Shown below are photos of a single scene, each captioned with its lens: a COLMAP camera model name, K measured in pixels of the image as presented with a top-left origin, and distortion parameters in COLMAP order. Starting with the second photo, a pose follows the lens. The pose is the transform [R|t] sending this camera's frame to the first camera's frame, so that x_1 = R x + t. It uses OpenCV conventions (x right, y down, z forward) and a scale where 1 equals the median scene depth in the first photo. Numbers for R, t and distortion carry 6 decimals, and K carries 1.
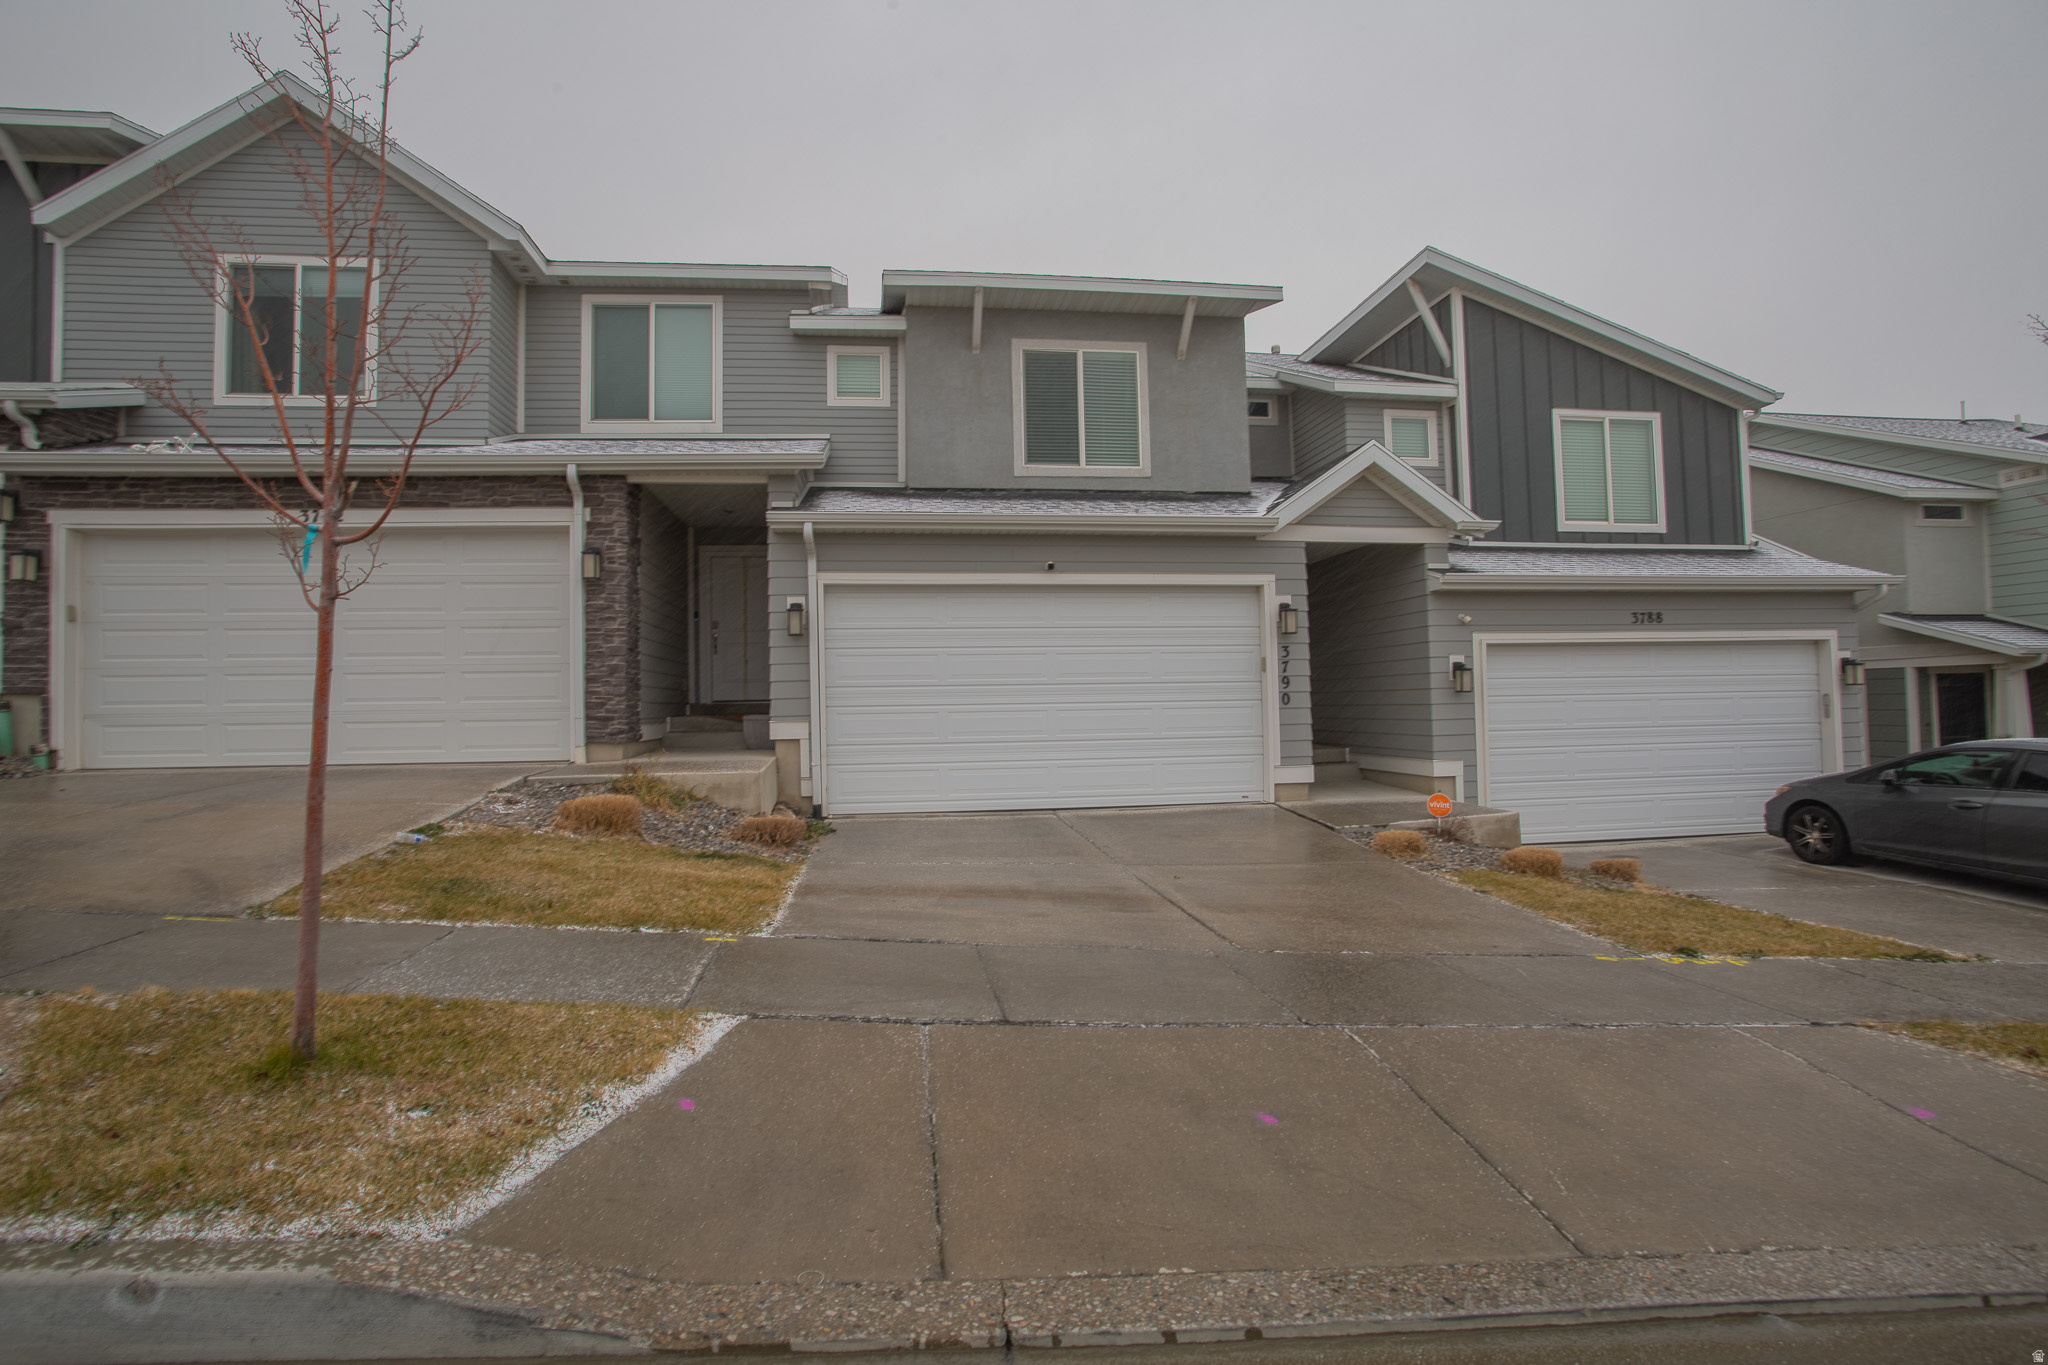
lens RADIAL K [[1001.4, 0, 1021.2], [0, 1001.4, 671.1], [0, 0, 1]] dist [-0.066583, 0.026249]
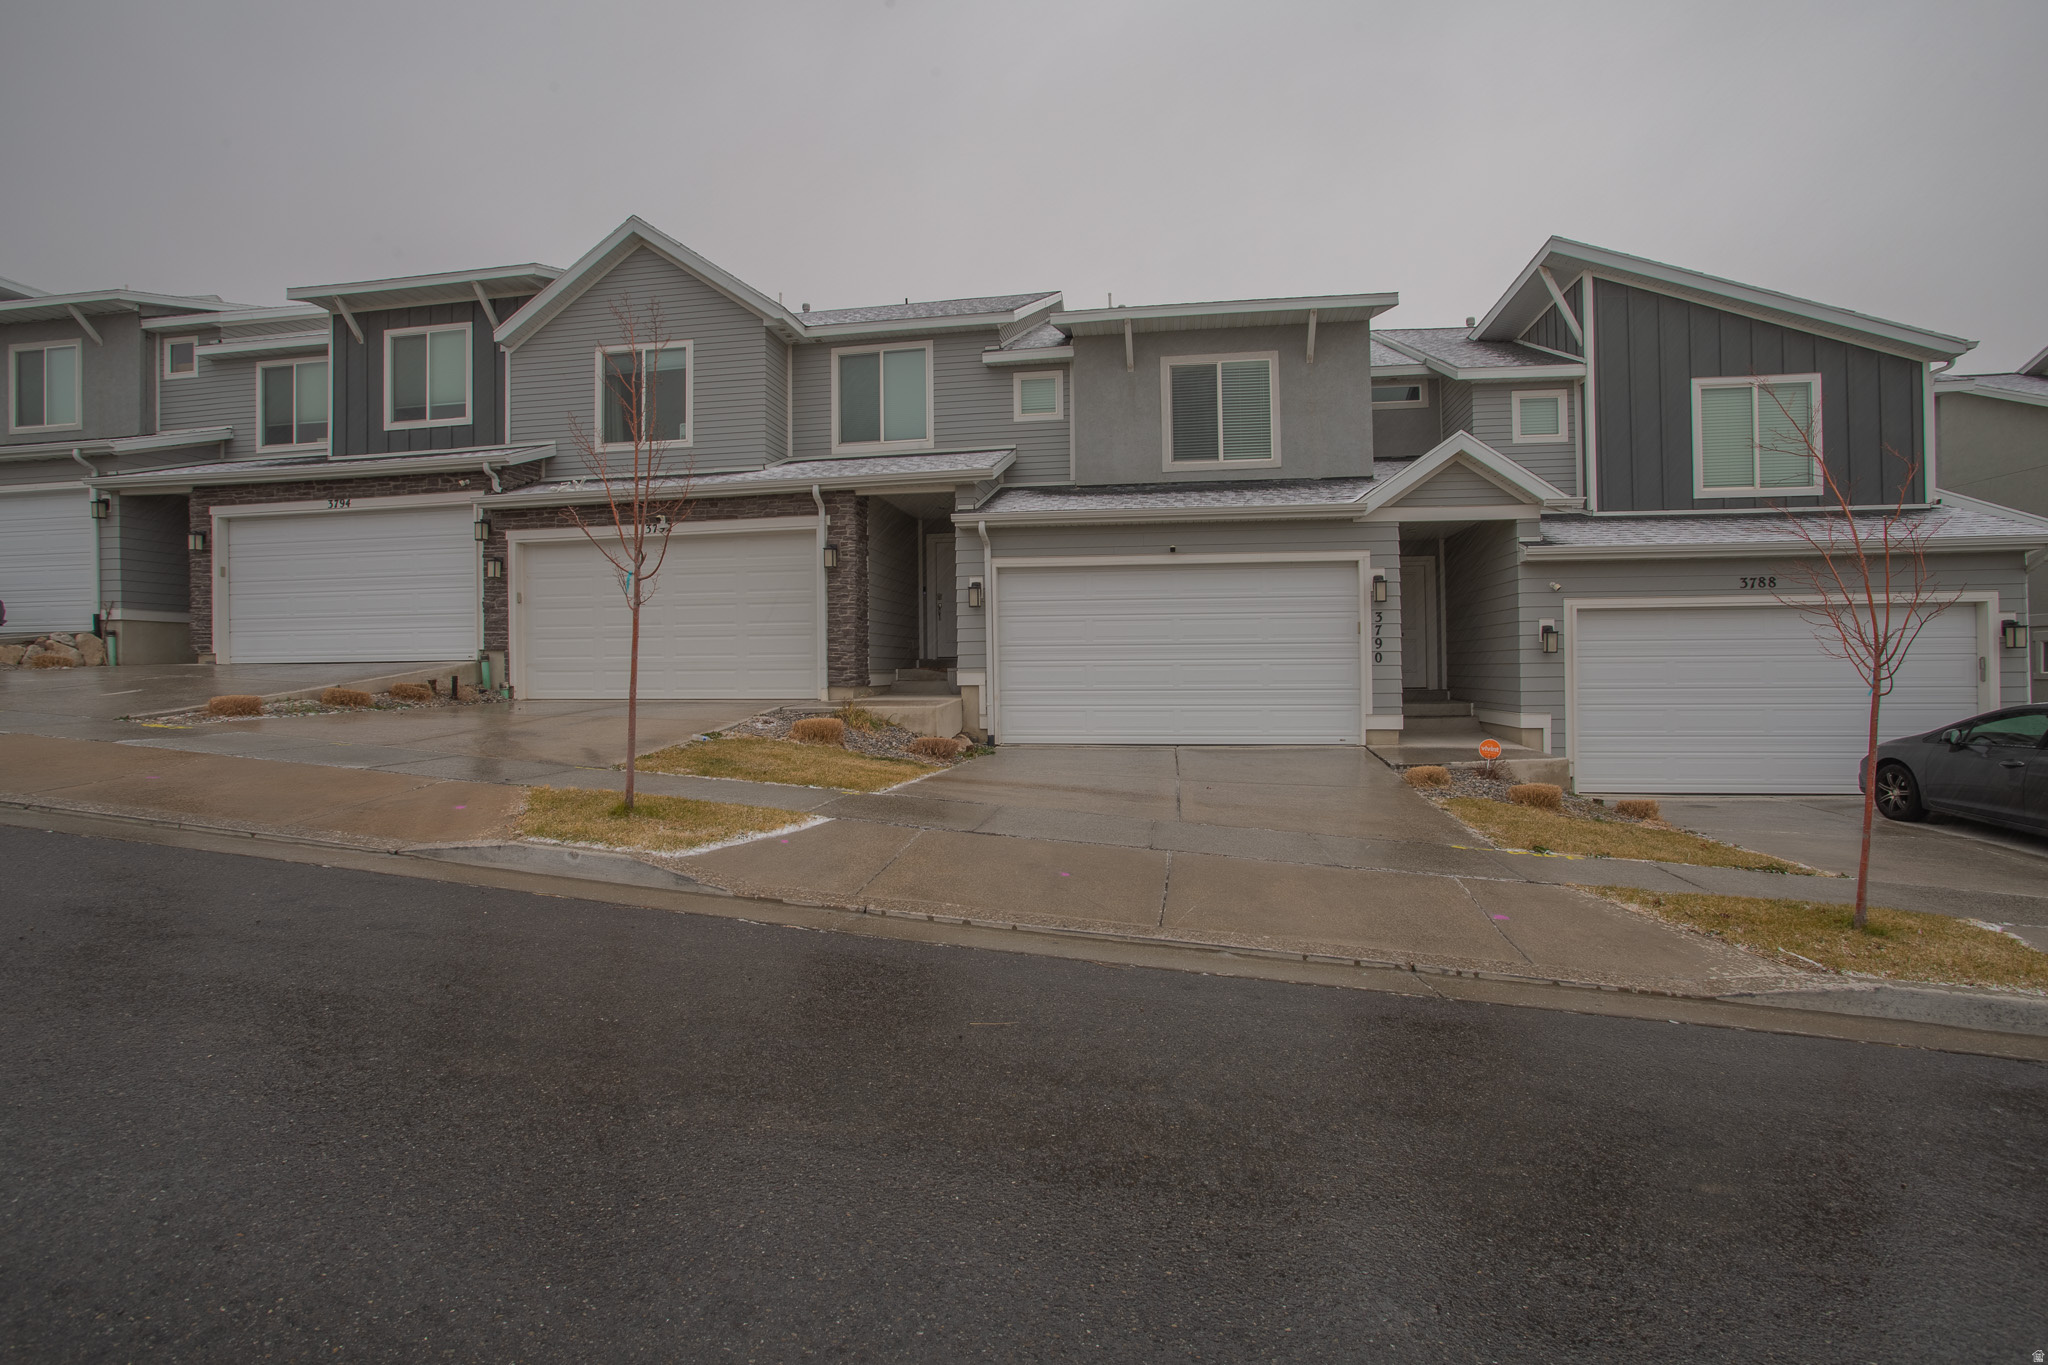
lens RADIAL K [[1001.4, 0, 1015.9], [0, 1001.4, 668.3], [0, 0, 1]] dist [-0.066583, 0.026249]
pose [[0.955683, 0.008749, -0.294268, 0.202238], [0.001867, 0.999358, 0.035775, -0.001892], [0.294393, -0.034739, 0.955053, -0.235957]]
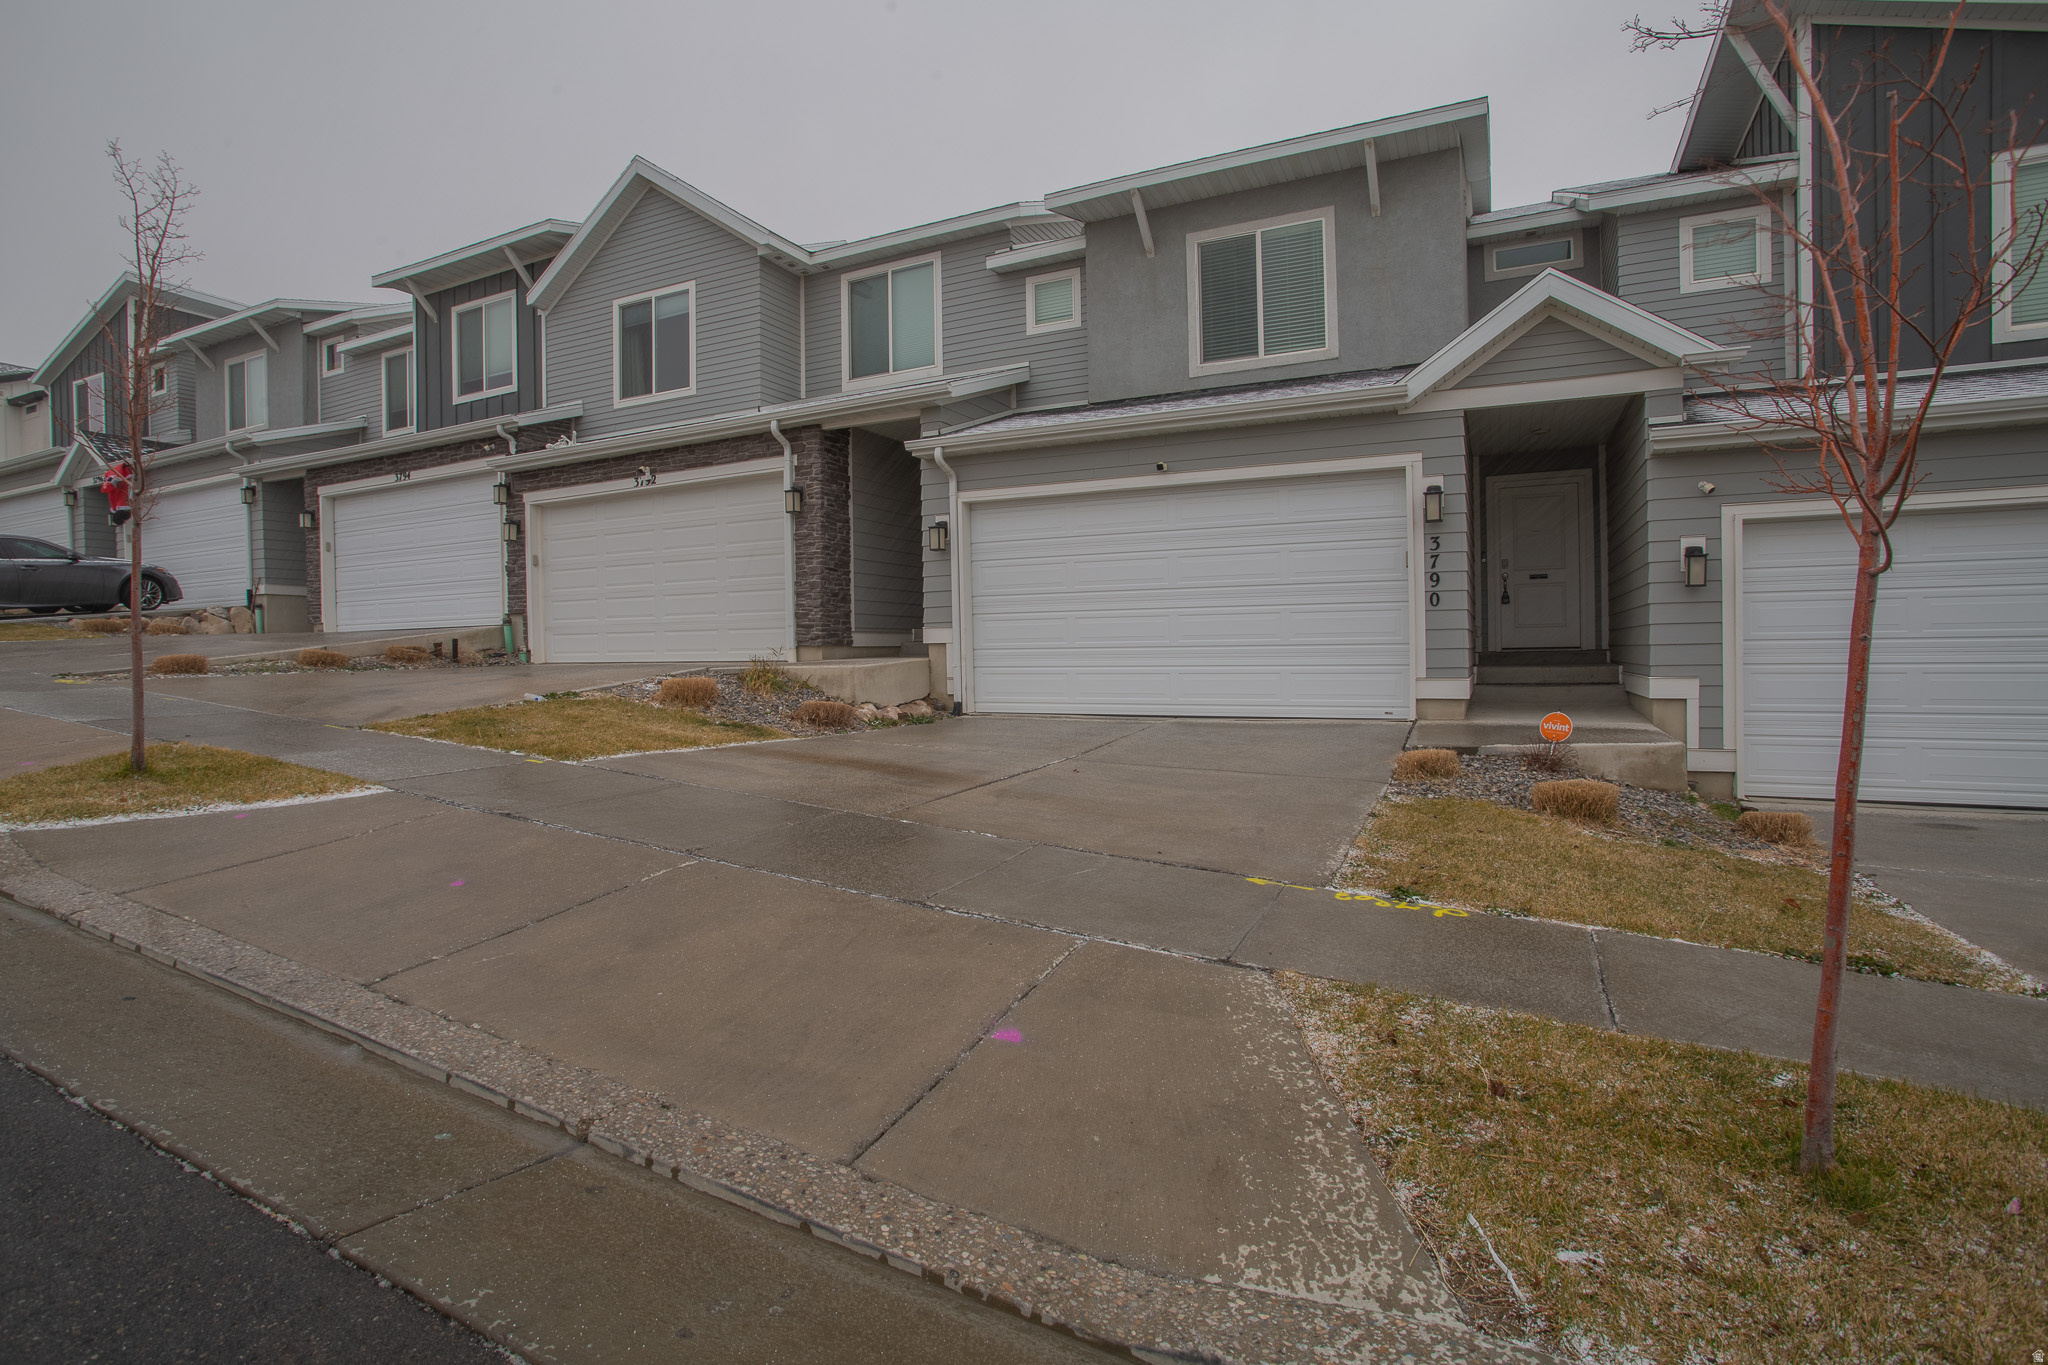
lens RADIAL K [[1001.4, 0, 1009.9], [0, 1001.4, 665.9], [0, 0, 1]] dist [-0.066583, 0.026249]
pose [[0.829848, 0.013907, -0.557816, 0.435681], [0.018369, 0.998467, 0.052220, 0.033666], [0.557687, -0.053581, 0.828320, 0.102297]]
